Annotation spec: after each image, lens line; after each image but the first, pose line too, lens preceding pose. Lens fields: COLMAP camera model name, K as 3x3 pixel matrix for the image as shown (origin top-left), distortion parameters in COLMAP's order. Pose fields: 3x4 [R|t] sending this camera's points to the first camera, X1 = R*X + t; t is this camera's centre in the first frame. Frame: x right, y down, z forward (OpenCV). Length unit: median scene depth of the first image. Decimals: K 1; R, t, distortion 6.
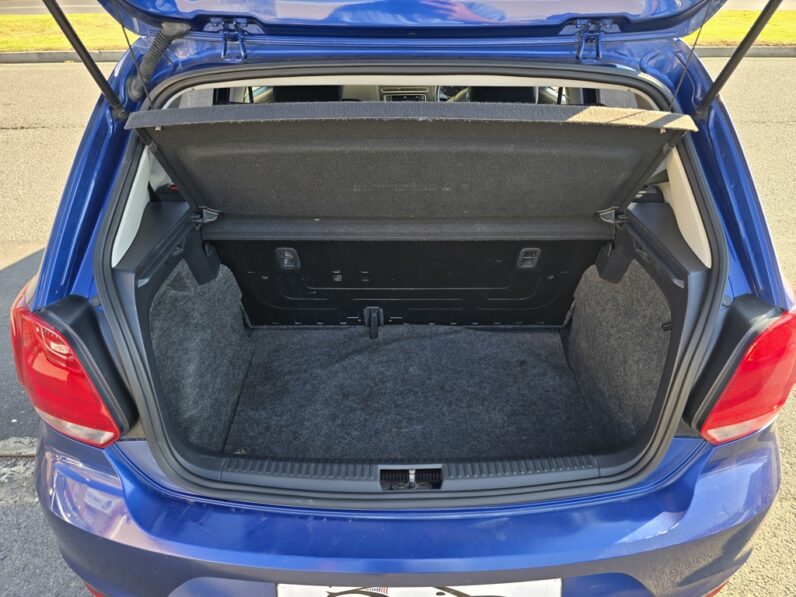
lens RADIAL K [[529.6, 0, 398.0], [0, 529.6, 298.5], [0, 0, 1]] dist [0.046823, -0.056504]
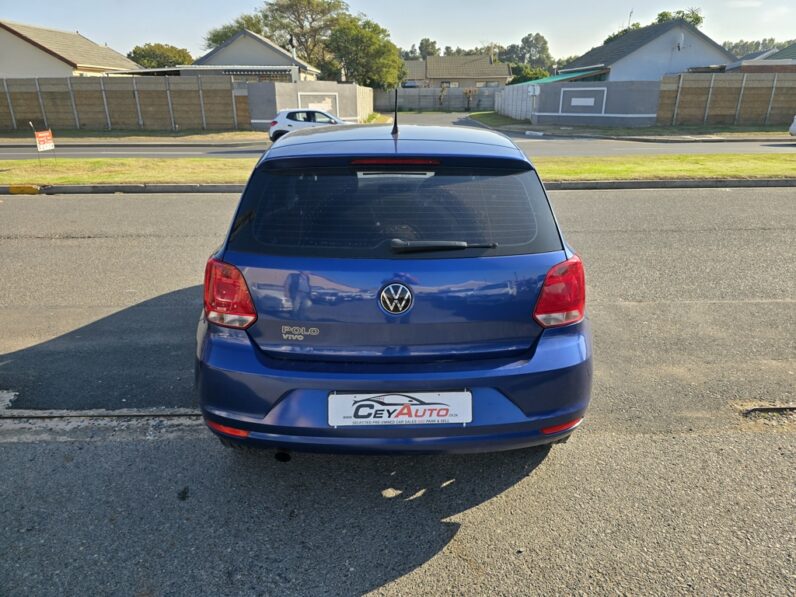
lens RADIAL K [[526.5, 0, 398.0], [0, 526.5, 298.5], [0, 0, 1]] dist [-0.000006, -0.001995]
pose [[0.999911, -0.009119, 0.009772, 0.001607], [0.011140, 0.972571, -0.232338, 0.111781], [-0.007385, 0.232427, 0.972586, -0.164329]]
